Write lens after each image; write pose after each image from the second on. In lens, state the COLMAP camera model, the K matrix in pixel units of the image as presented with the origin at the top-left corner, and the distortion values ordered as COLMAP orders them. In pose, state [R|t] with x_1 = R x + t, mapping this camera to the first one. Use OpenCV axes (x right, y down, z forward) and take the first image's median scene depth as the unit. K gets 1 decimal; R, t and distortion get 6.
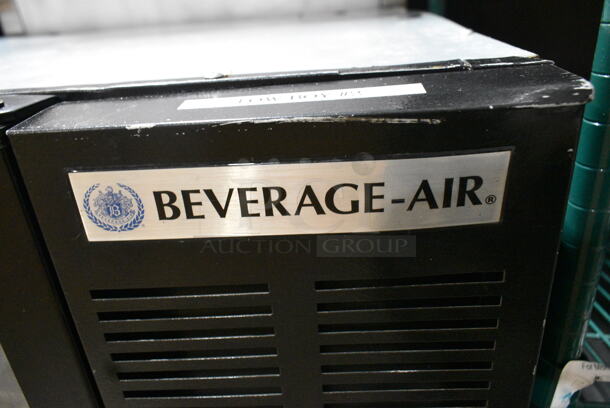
lens RADIAL K [[462.1, 0, 305.6], [0, 462.1, 203.8], [0, 0, 1]] dist [0.016332, -0.003963]
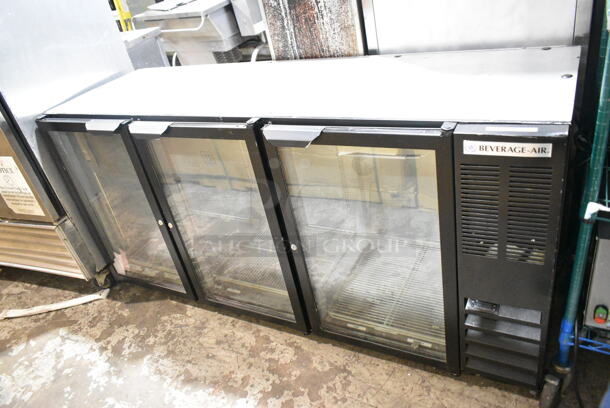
lens RADIAL K [[462.1, 0, 305.0], [0, 462.1, 203.4], [0, 0, 1]] dist [0.016332, -0.003963]
pose [[0.887244, 0.141036, -0.439212, 0.331716], [-0.082991, 0.985383, 0.148769, 0.006273], [0.453773, -0.095544, 0.885980, -4.821090]]
